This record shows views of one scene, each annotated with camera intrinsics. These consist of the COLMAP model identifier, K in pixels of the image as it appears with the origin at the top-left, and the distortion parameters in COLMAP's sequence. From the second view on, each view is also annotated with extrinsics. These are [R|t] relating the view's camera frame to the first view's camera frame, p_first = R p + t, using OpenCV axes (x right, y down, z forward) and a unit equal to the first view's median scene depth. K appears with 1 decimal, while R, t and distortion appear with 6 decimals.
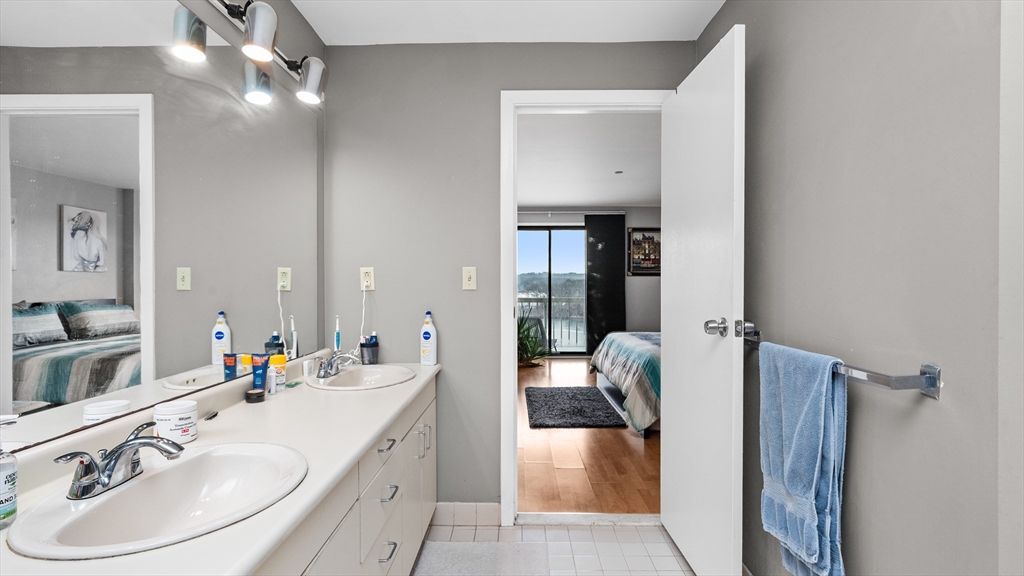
lens RADIAL K [[489.8, 0, 505.3], [0, 489.8, 283.3], [0, 0, 1]] dist [-0.001948, -0.000442]
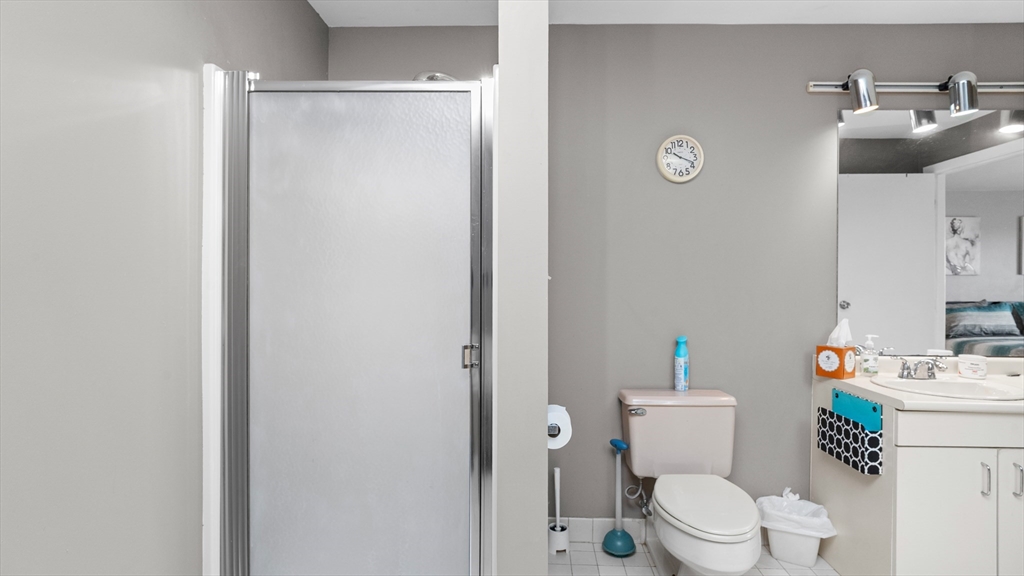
lens RADIAL K [[489.8, 0, 505.3], [0, 489.8, 283.3], [0, 0, 1]] dist [-0.001948, -0.000442]
pose [[-0.045324, 0.004215, -0.998963, 0.313651], [-0.005784, 0.999973, 0.004481, -0.003788], [0.998956, 0.005981, -0.045298, -0.161423]]
